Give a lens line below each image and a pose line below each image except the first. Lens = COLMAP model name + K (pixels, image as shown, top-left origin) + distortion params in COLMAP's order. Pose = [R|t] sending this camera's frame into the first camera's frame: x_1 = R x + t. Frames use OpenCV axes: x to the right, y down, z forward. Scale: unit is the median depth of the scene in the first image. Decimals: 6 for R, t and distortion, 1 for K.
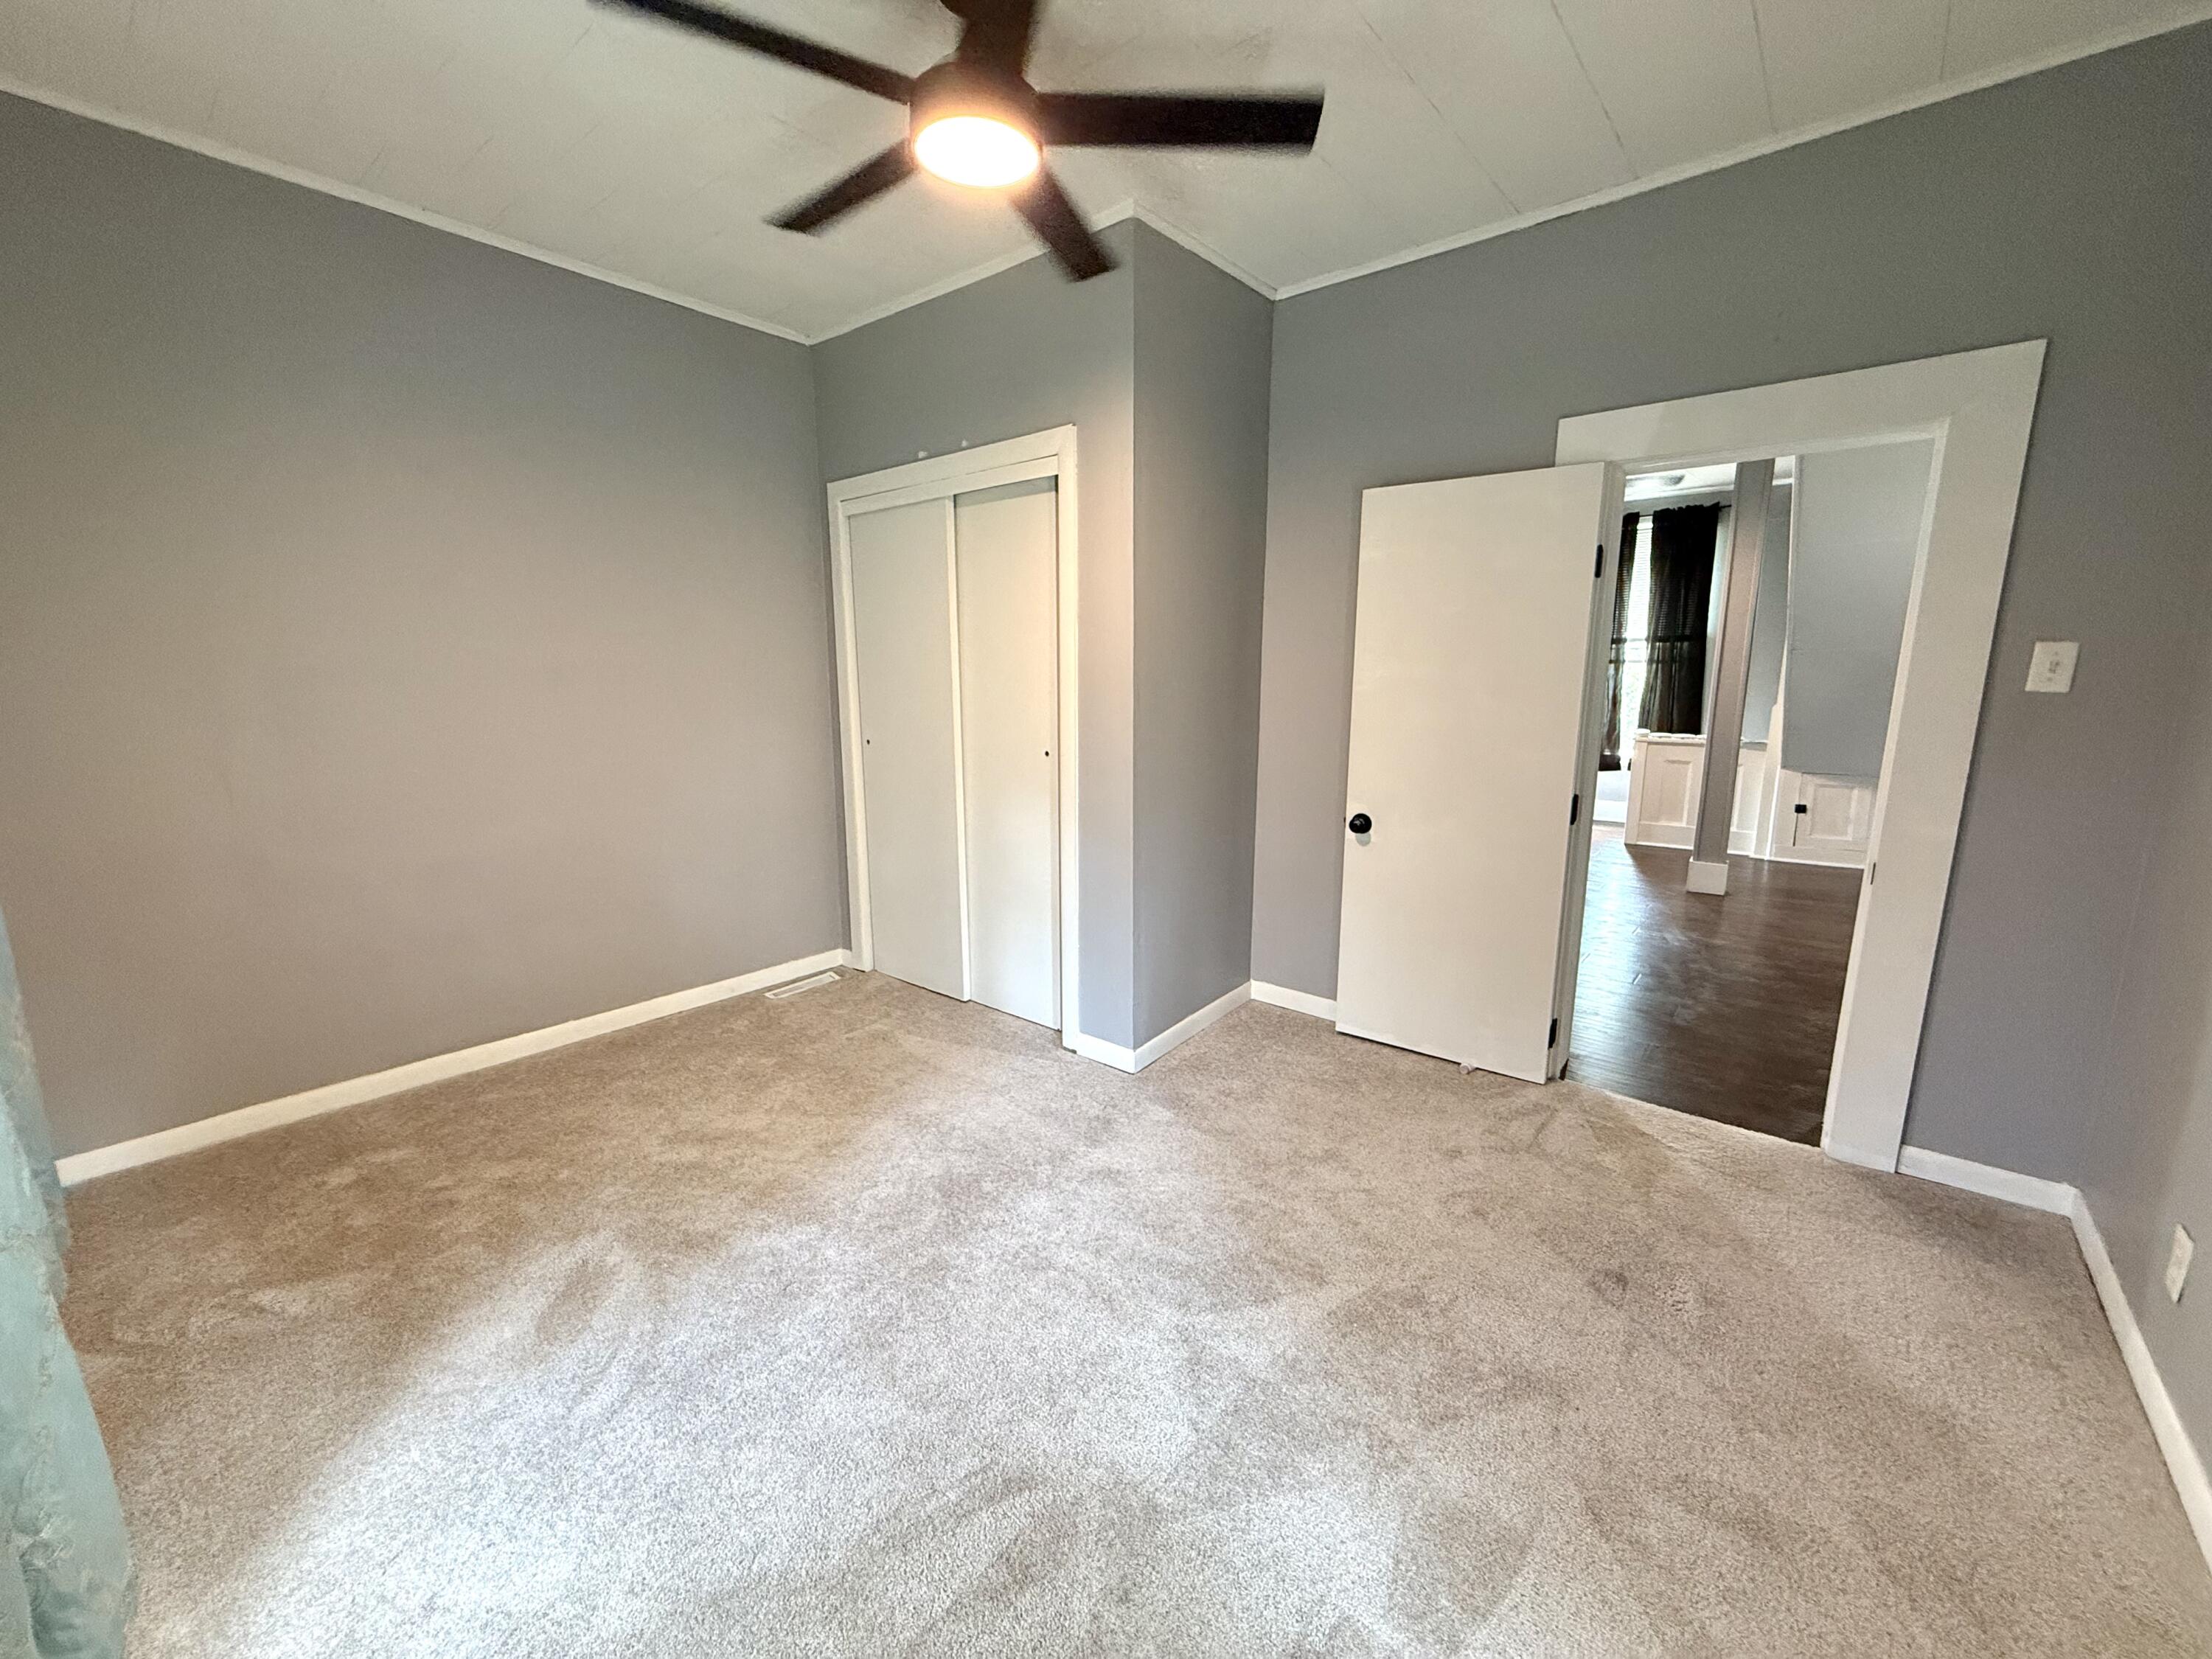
lens RADIAL K [[884.7, 0, 1107.8], [0, 884.7, 830.7], [0, 0, 1]] dist [-0.000595, -0.000423]
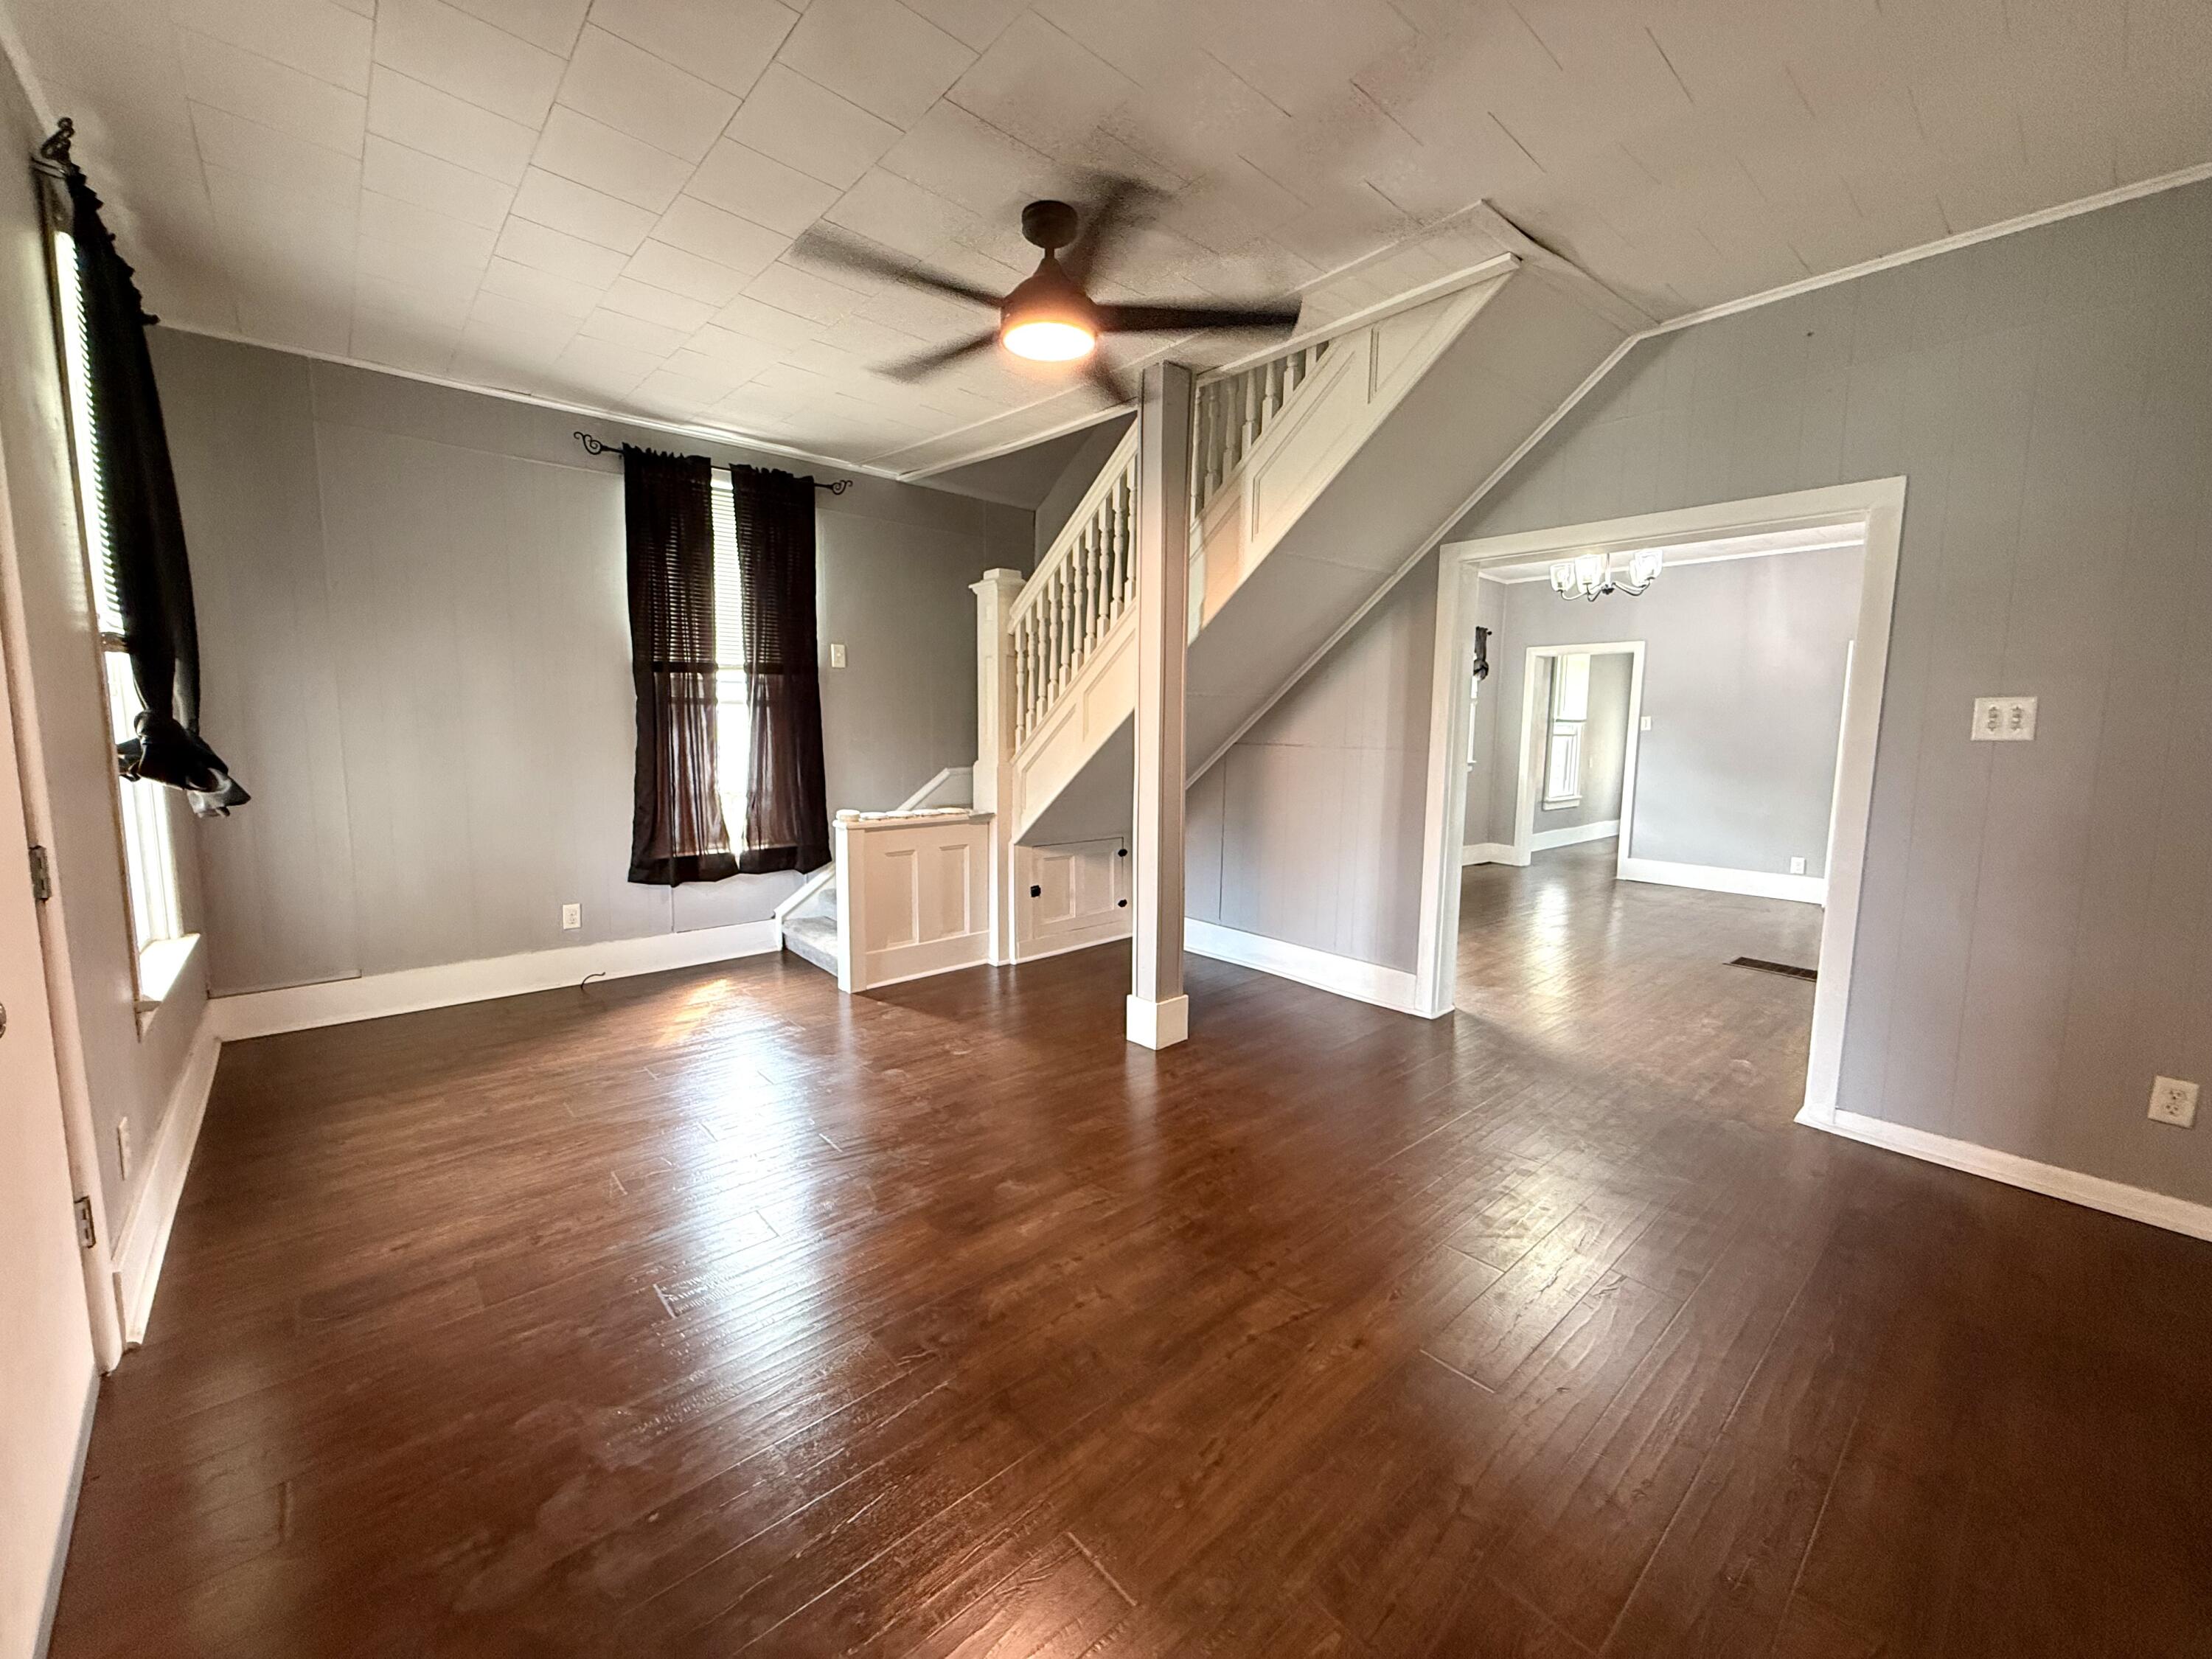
lens RADIAL K [[884.7, 0, 1103.7], [0, 884.7, 820.9], [0, 0, 1]] dist [-0.000595, -0.000423]
pose [[0.163803, -0.108145, 0.980547, 0.024769], [0.171854, 0.981902, 0.079586, -0.138779], [-0.971409, 0.155474, 0.179423, 0.787106]]
